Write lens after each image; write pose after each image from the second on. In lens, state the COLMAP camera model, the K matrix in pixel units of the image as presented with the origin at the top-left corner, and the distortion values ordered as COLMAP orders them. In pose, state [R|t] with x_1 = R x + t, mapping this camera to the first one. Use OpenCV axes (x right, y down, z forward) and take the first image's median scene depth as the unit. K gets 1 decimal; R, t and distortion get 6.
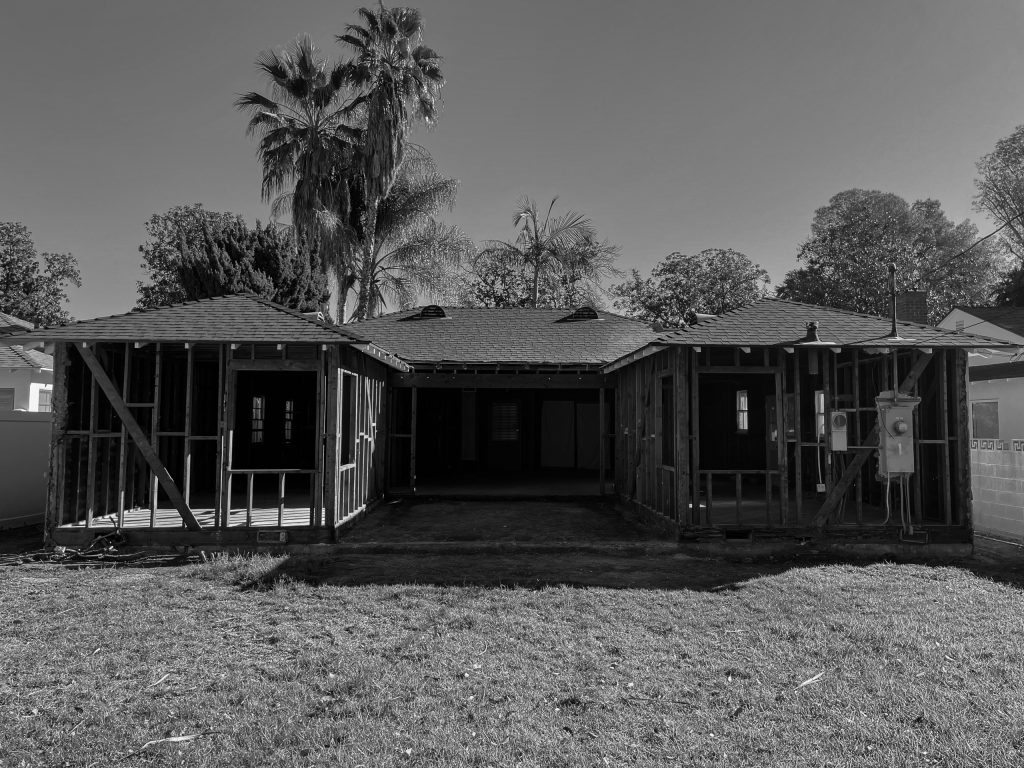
lens RADIAL K [[763.5, 0, 512.0], [0, 763.5, 384.0], [0, 0, 1]] dist [0.030301, 0.001514]
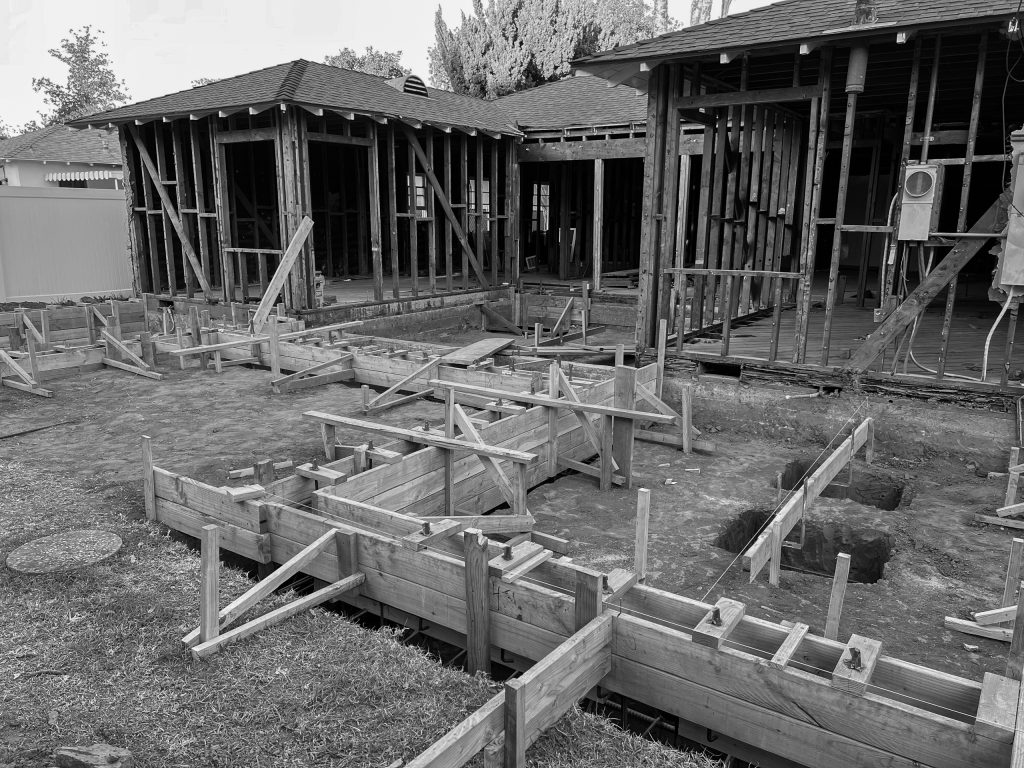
lens RADIAL K [[763.5, 0, 512.0], [0, 763.5, 384.0], [0, 0, 1]] dist [0.030301, 0.001514]
pose [[0.797918, 0.130560, -0.588457, 0.535331], [0.033968, 0.964969, 0.260156, 0.033160], [0.601808, -0.227572, 0.765531, 0.389632]]
